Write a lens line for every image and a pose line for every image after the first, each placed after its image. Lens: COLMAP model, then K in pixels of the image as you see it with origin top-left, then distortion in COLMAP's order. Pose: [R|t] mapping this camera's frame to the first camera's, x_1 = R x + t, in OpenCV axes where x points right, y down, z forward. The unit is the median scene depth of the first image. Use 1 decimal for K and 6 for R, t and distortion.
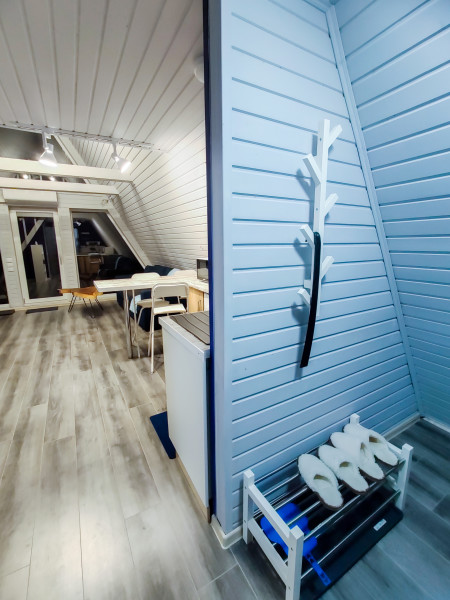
lens RADIAL K [[265.4, 0, 225.7], [0, 265.4, 298.4], [0, 0, 1]] dist [0.000138, 0.000021]
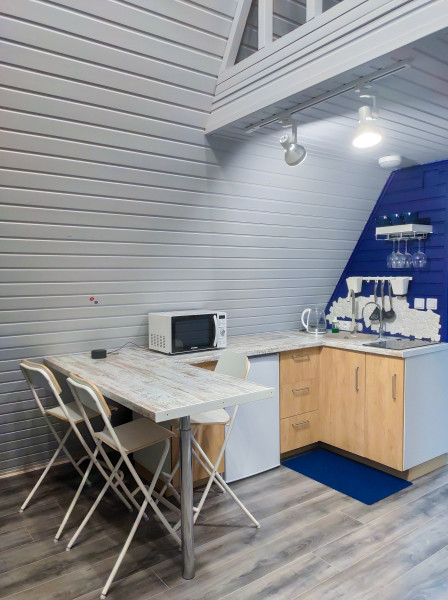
lens RADIAL K [[461.7, 0, 224.5], [0, 461.7, 300.1], [0, 0, 1]] dist [0.011084, 0.001749]
pose [[-0.092426, -0.054335, 0.994236, -1.439124], [0.212322, 0.974470, 0.072992, -0.305115], [-0.972819, 0.217845, -0.078529, 1.269061]]
